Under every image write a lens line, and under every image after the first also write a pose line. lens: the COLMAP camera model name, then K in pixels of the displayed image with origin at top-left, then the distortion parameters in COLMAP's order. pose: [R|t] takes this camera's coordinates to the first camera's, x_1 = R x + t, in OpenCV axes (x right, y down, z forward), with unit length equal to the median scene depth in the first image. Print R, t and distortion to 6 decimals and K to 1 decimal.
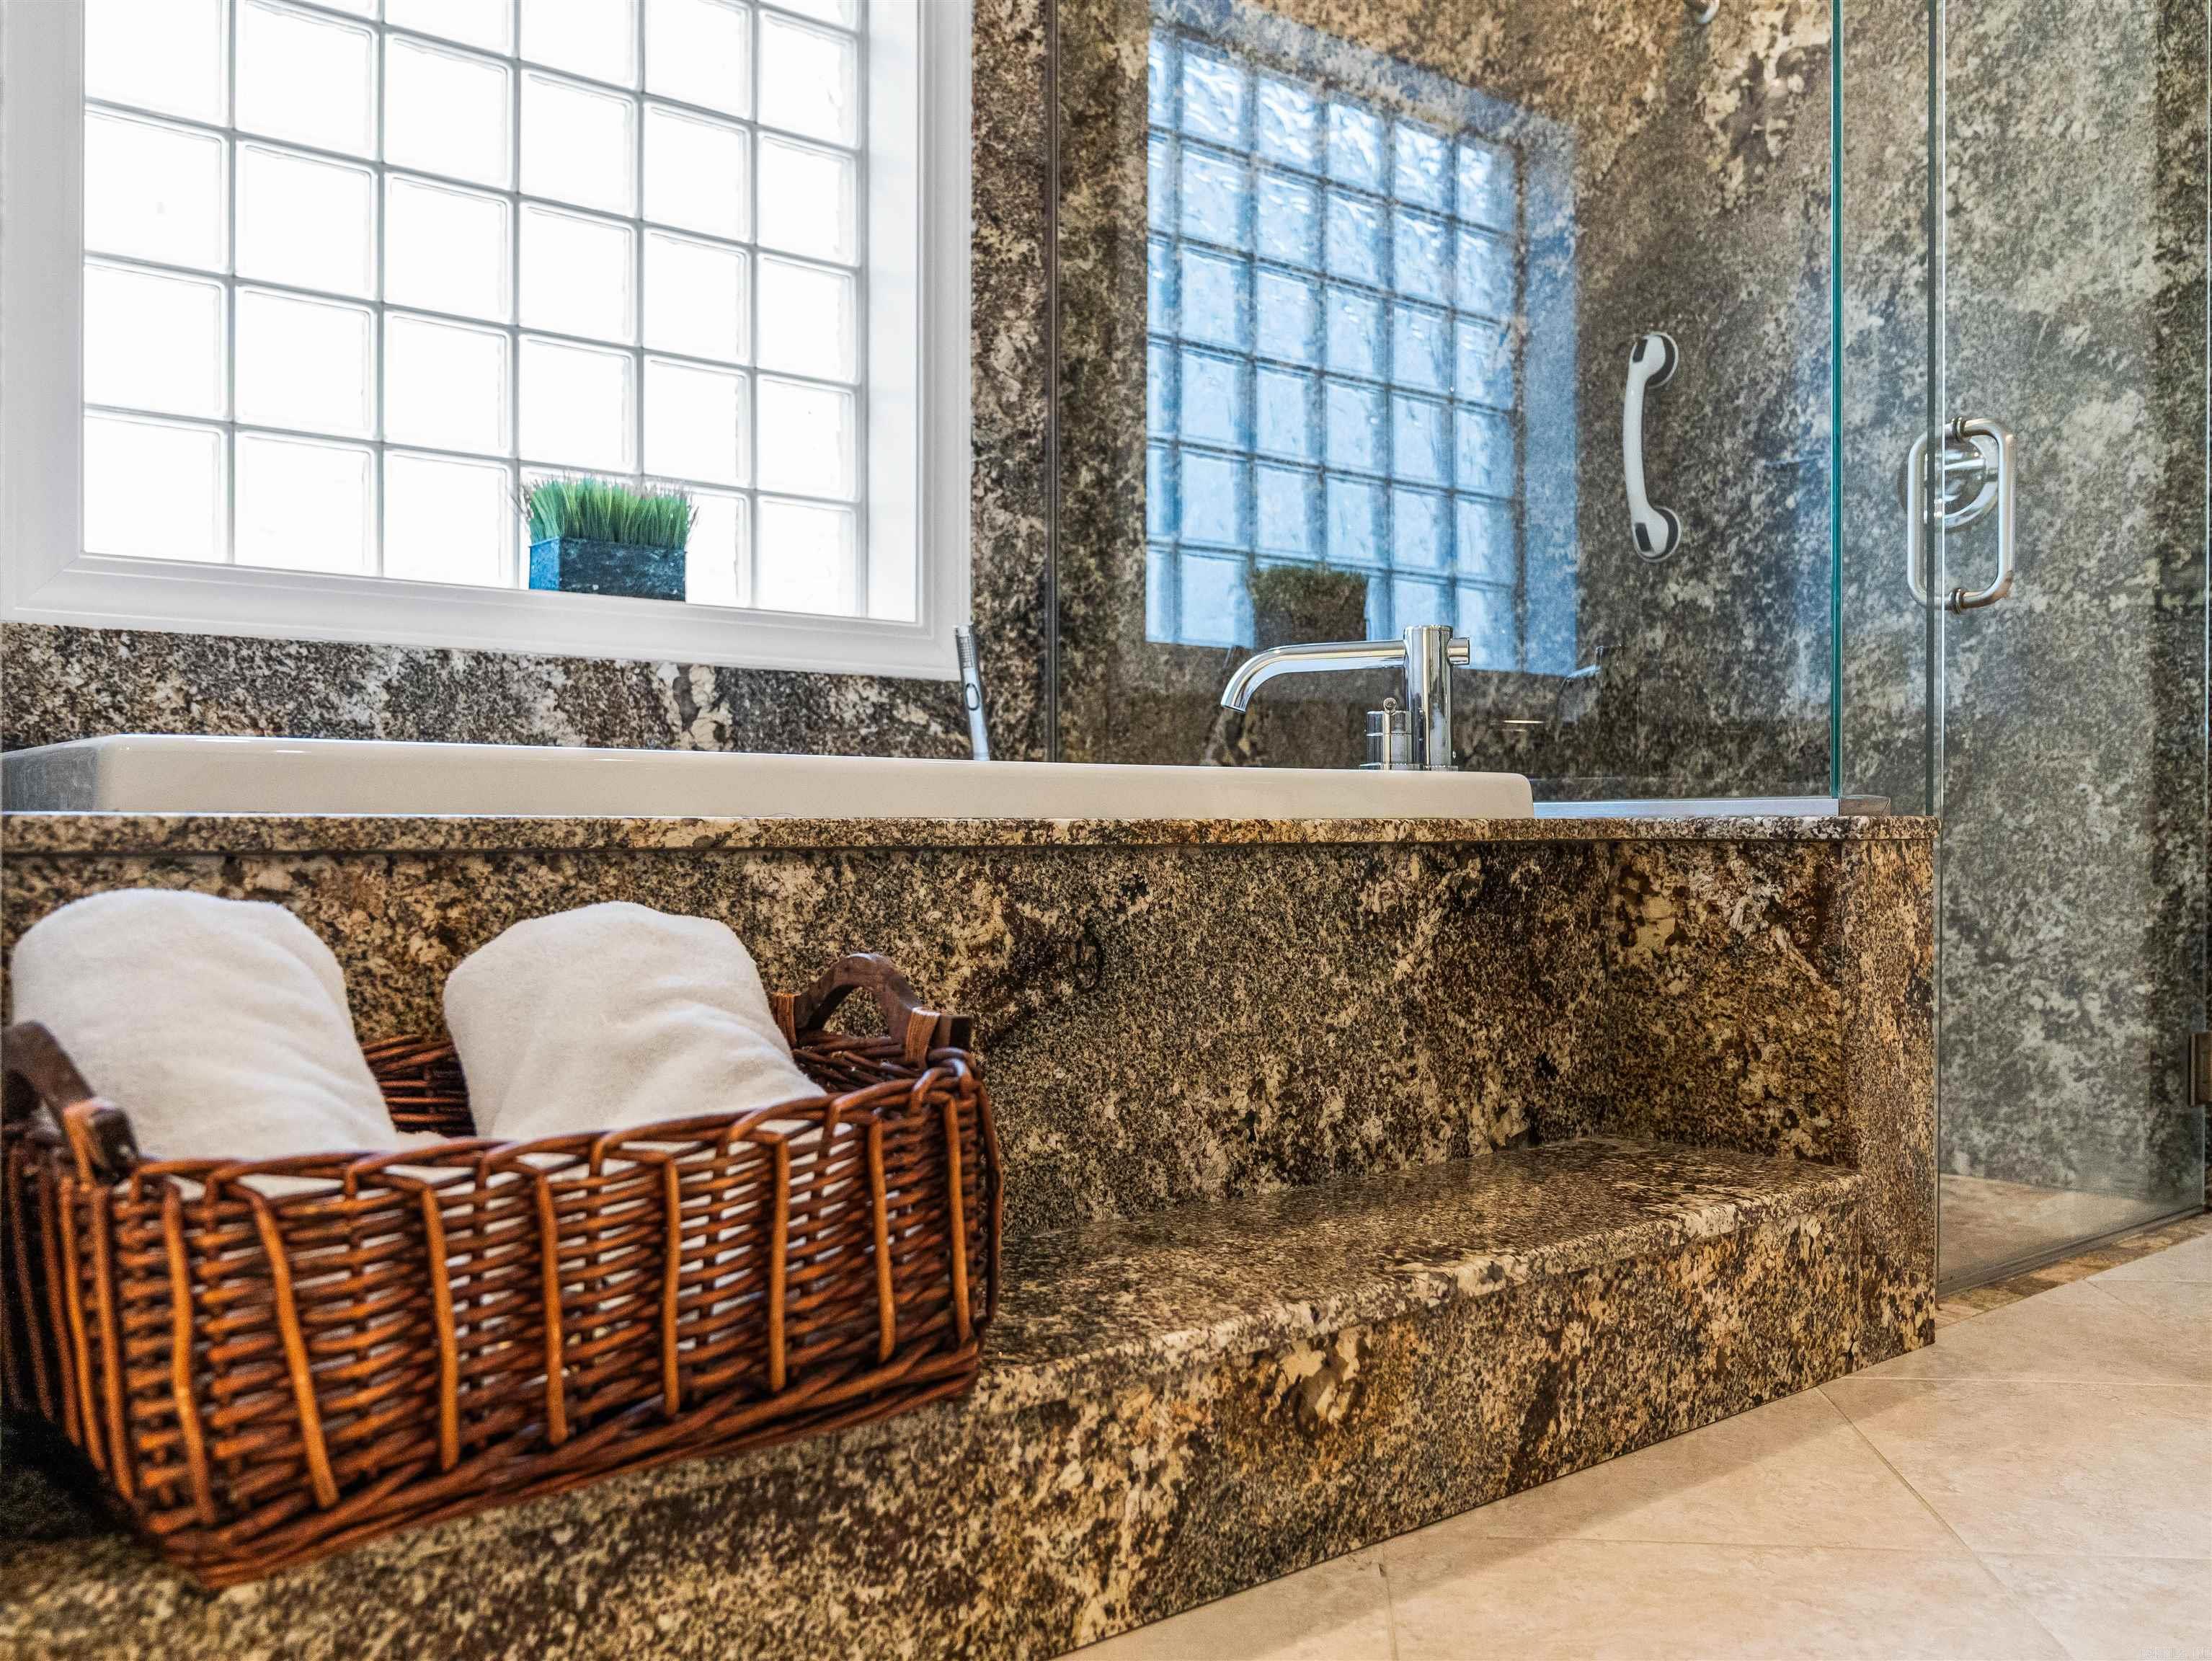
lens RADIAL K [[1880.0, 0, 1106.0], [0, 1880.0, 830.5], [0, 0, 1]] dist [-0.016289, 0.016779]
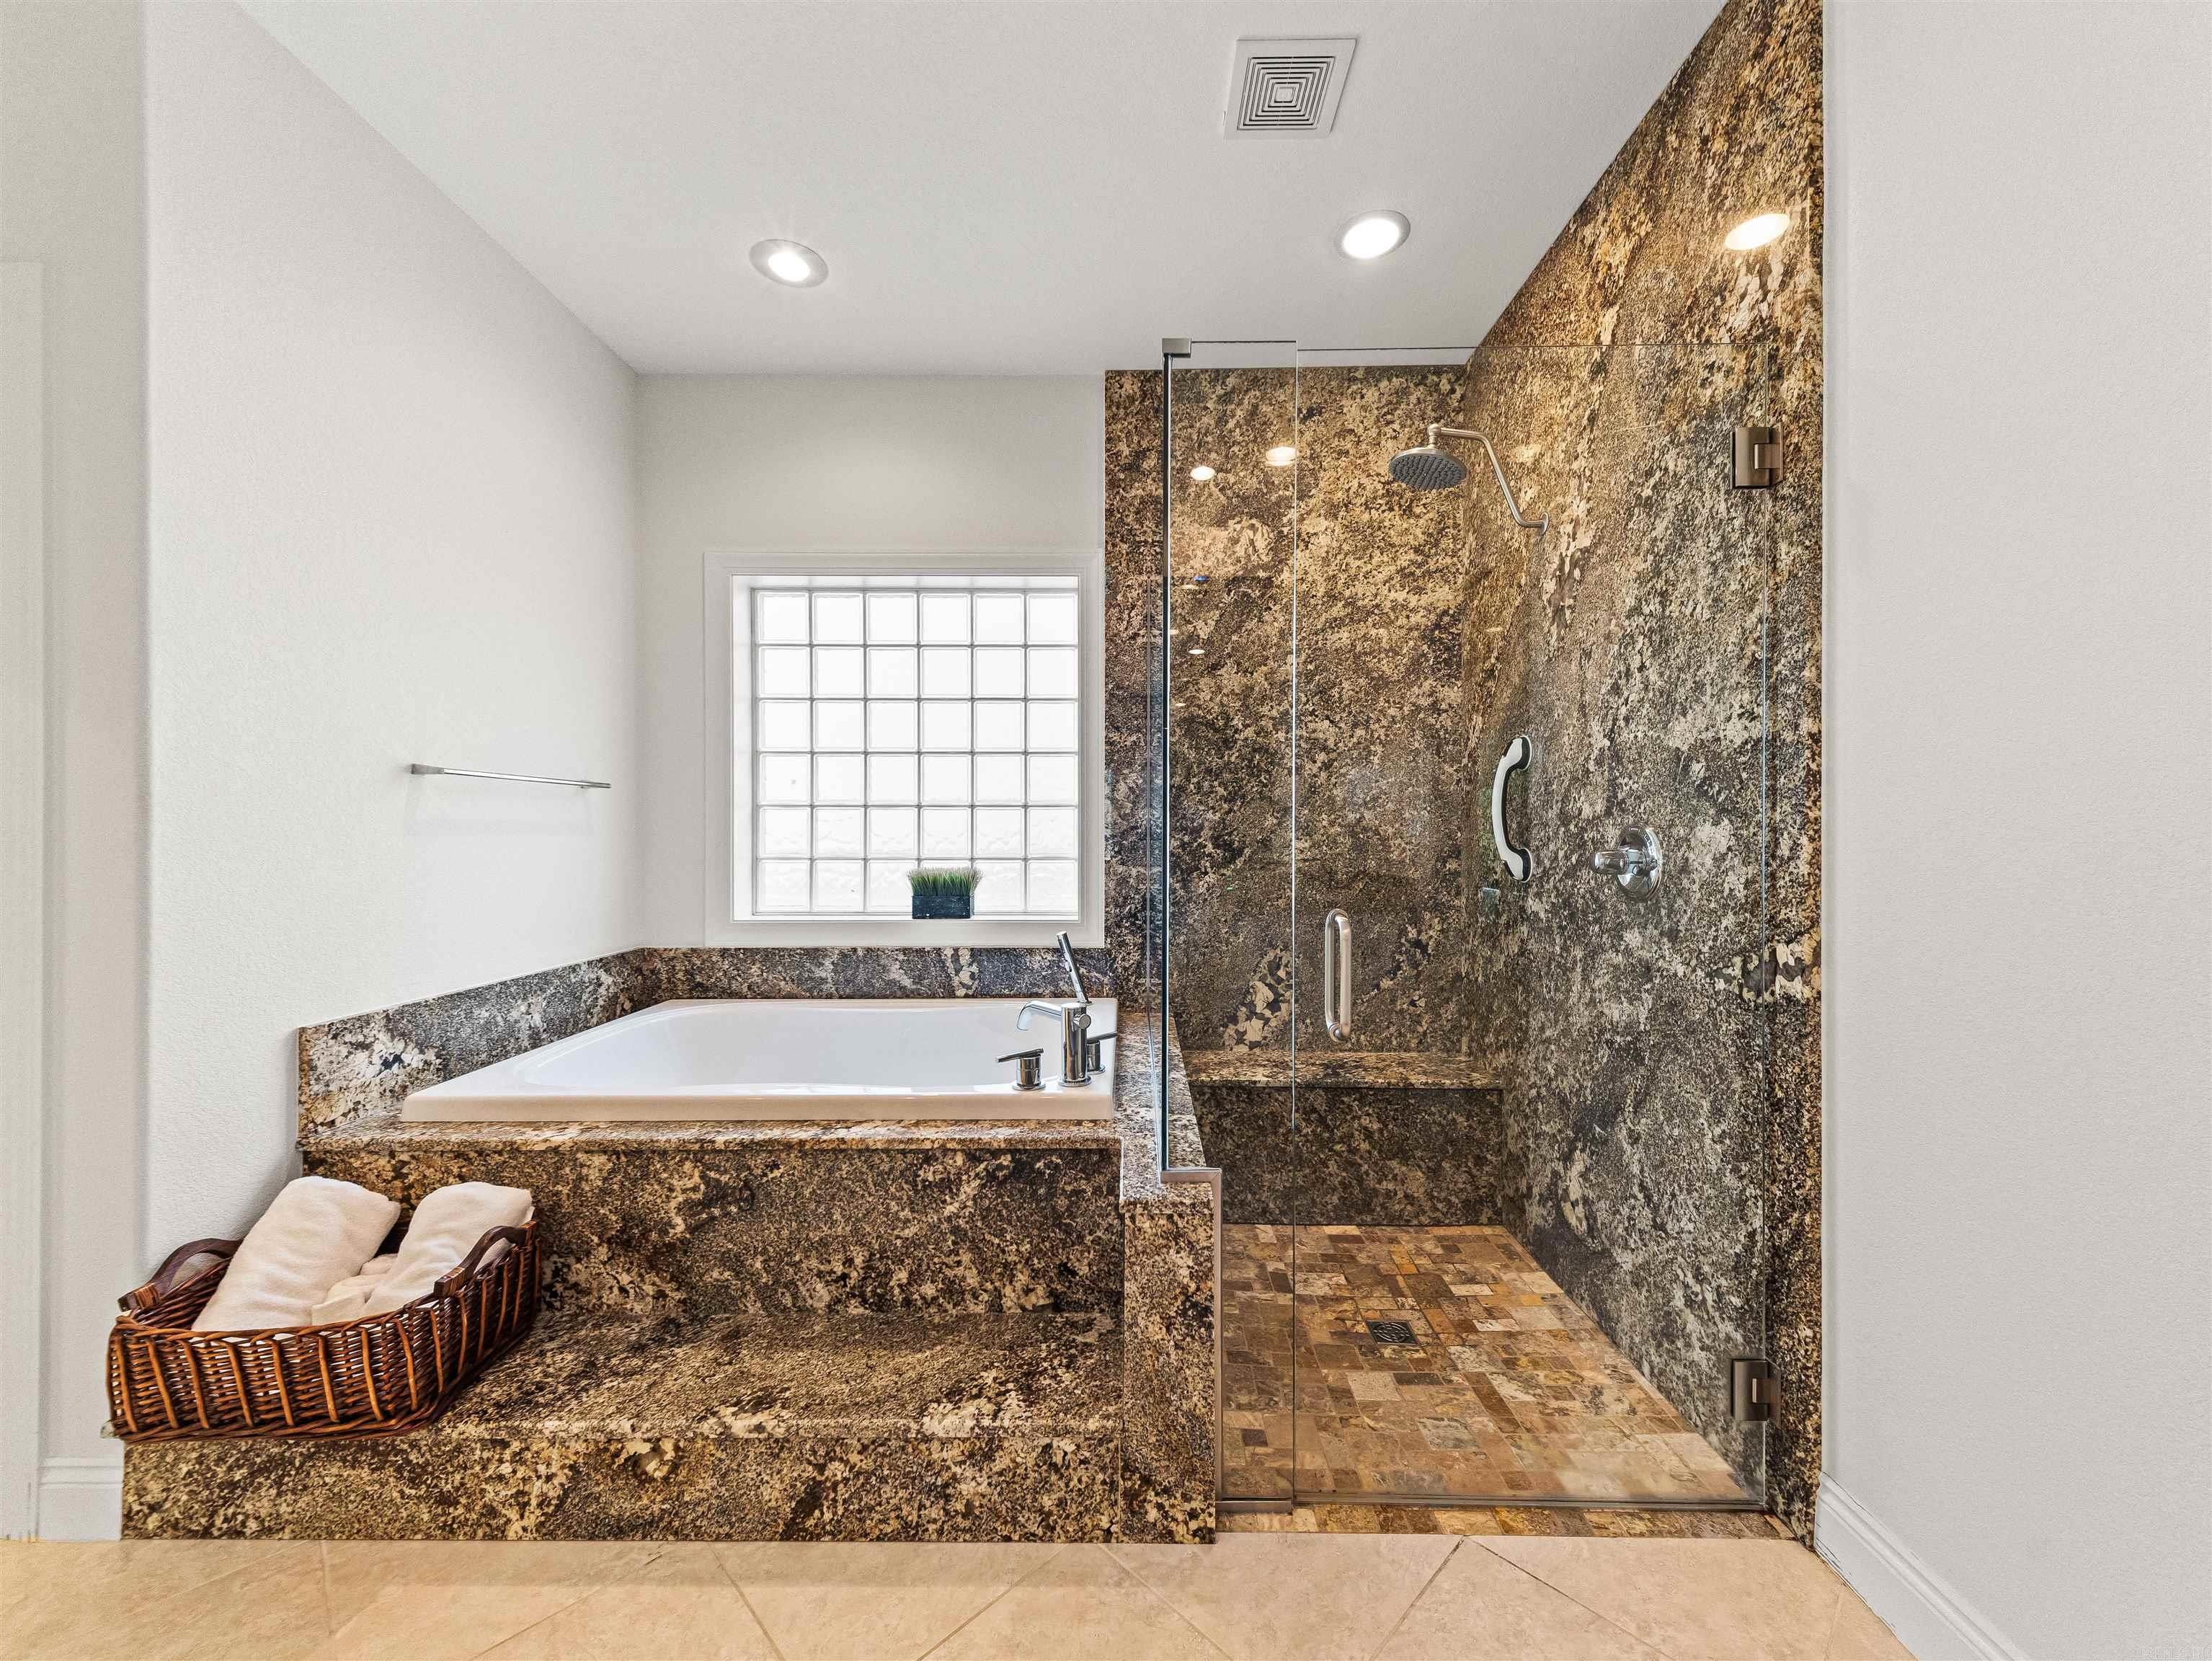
lens RADIAL K [[856.2, 0, 1115.8], [0, 856.2, 831.8], [0, 0, 1]] dist [0.033468, -0.012756]
pose [[0.764144, -0.001791, -0.645044, 0.865269], [-0.000780, 0.999993, -0.003700, -0.317489], [0.645046, 0.003330, 0.764137, 0.409699]]
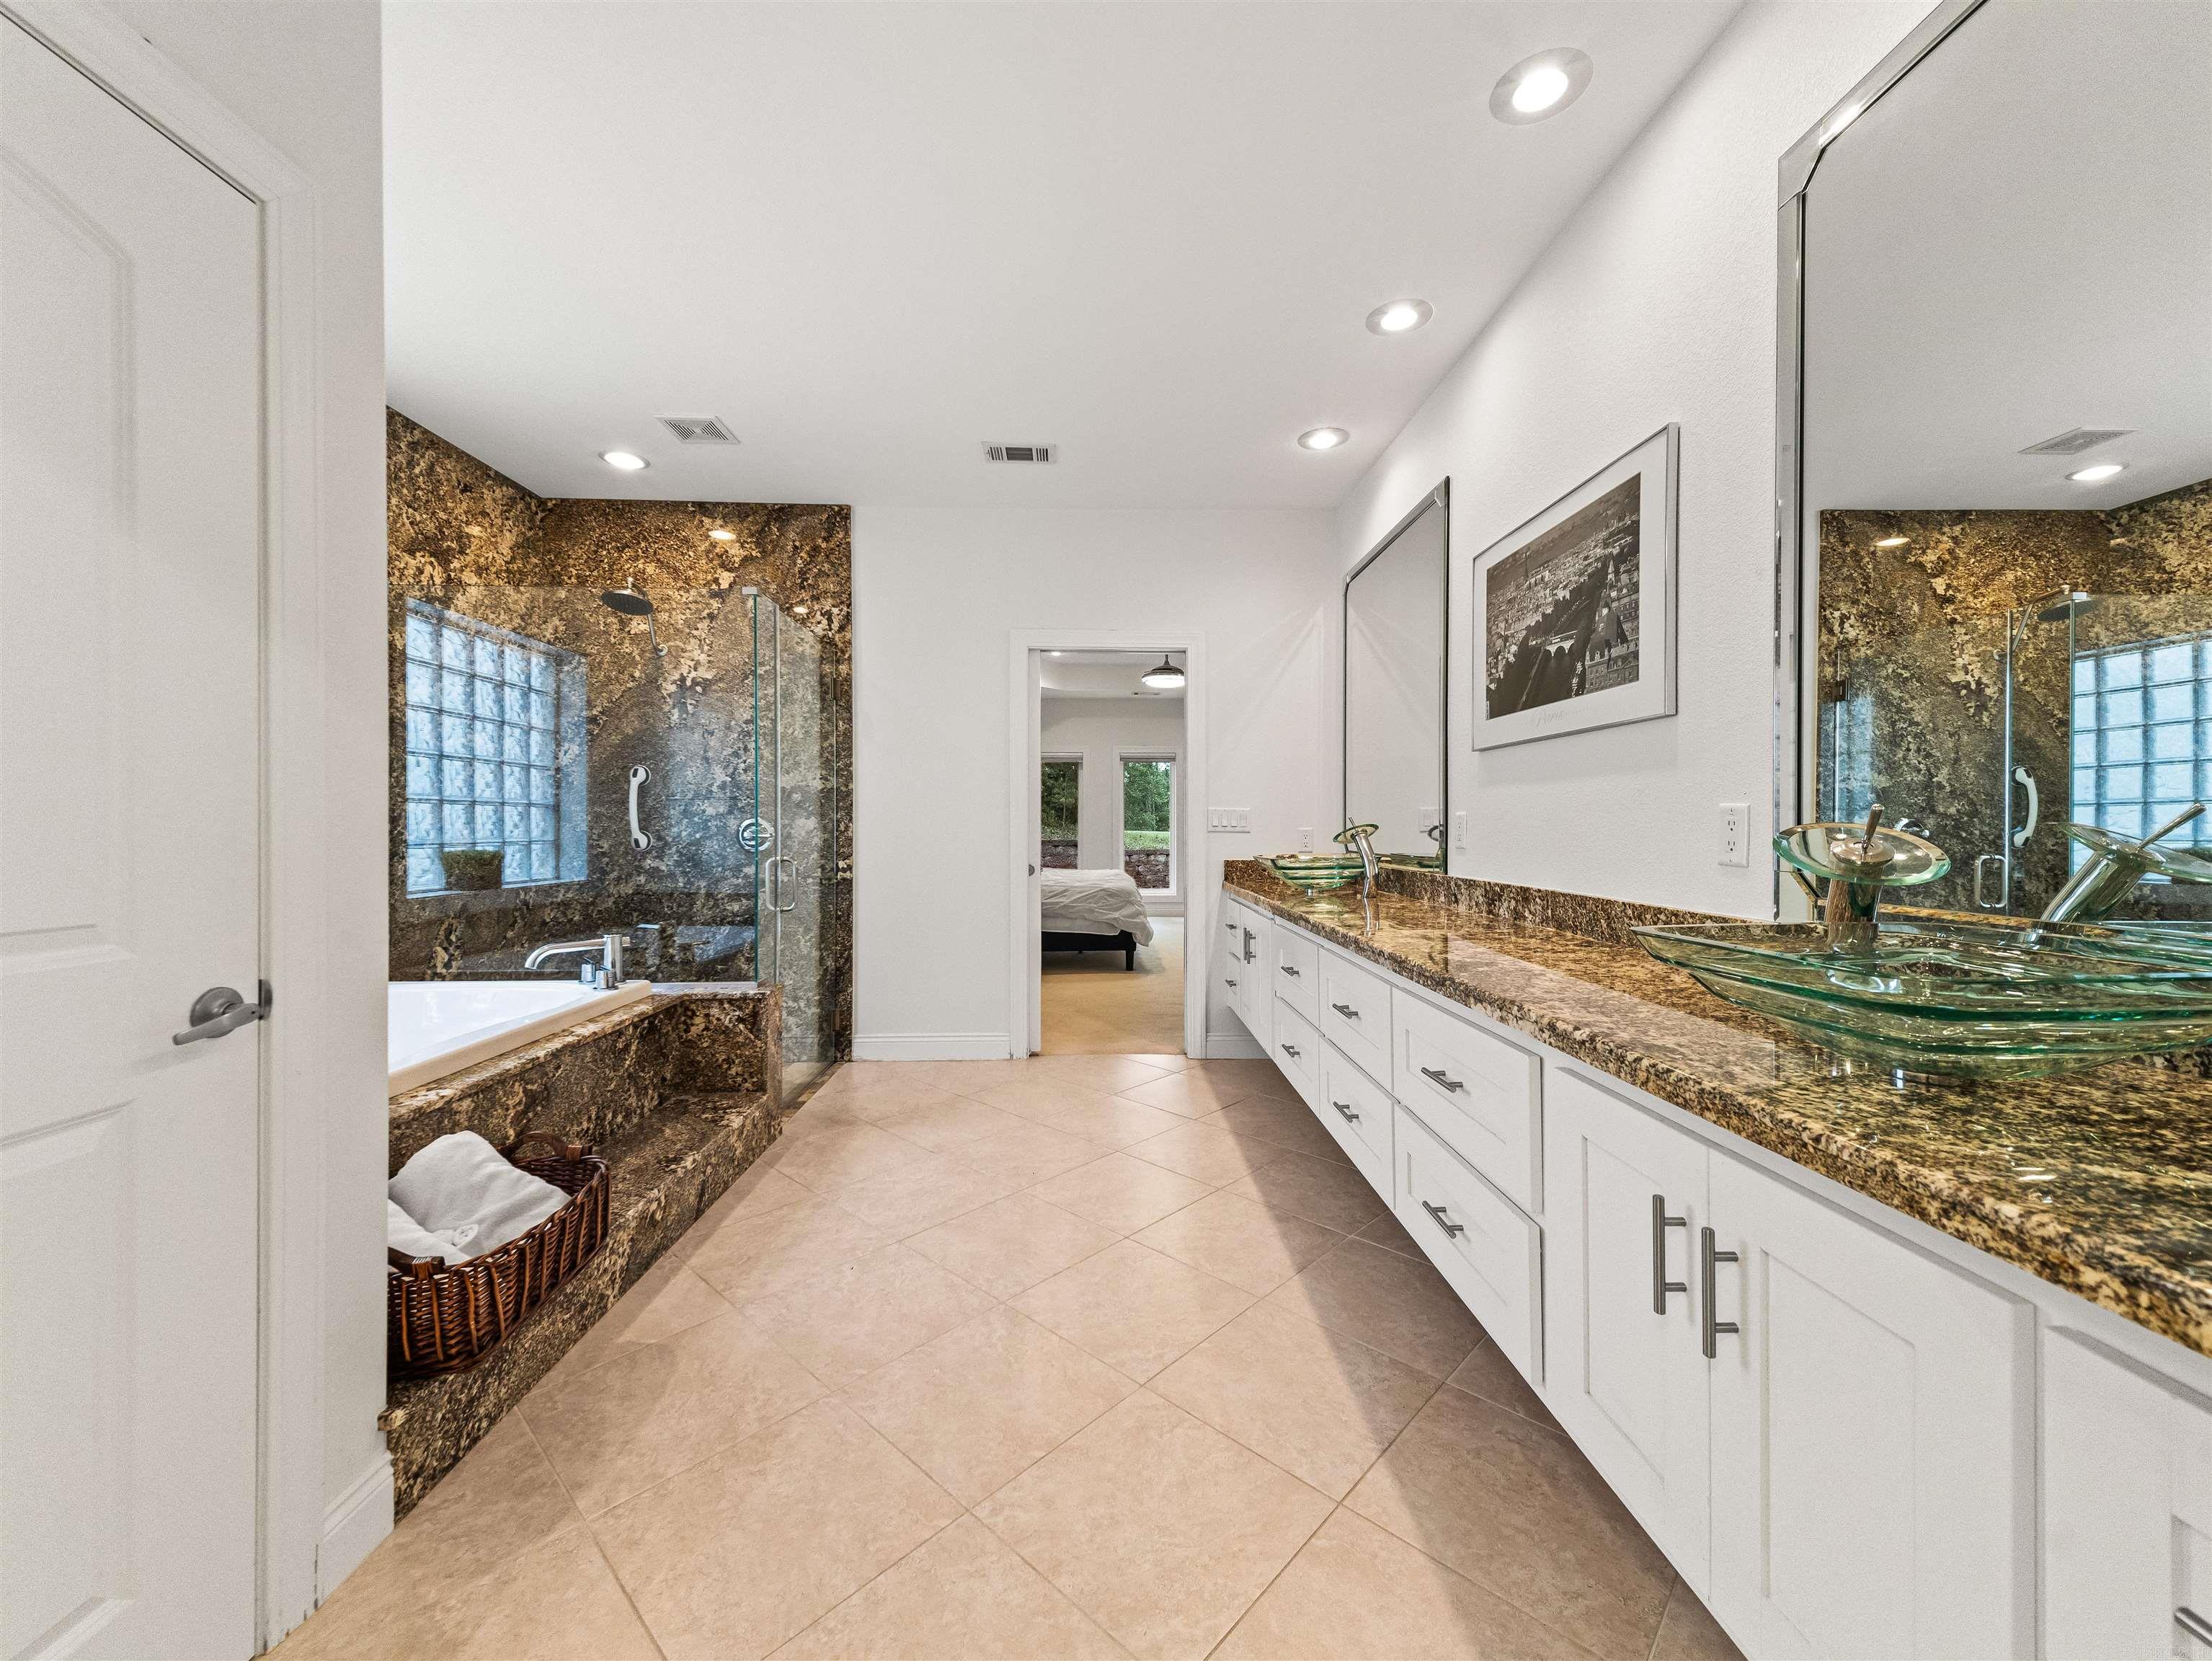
lens RADIAL K [[863.4, 0, 1111.7], [0, 863.4, 823.4], [0, 0, 1]] dist [0.034380, -0.012946]
pose [[0.612801, -0.001591, 0.790236, -0.480742], [0.003906, 0.999992, -0.001015, -0.311982], [-0.790228, 0.003709, 0.612802, -0.503154]]
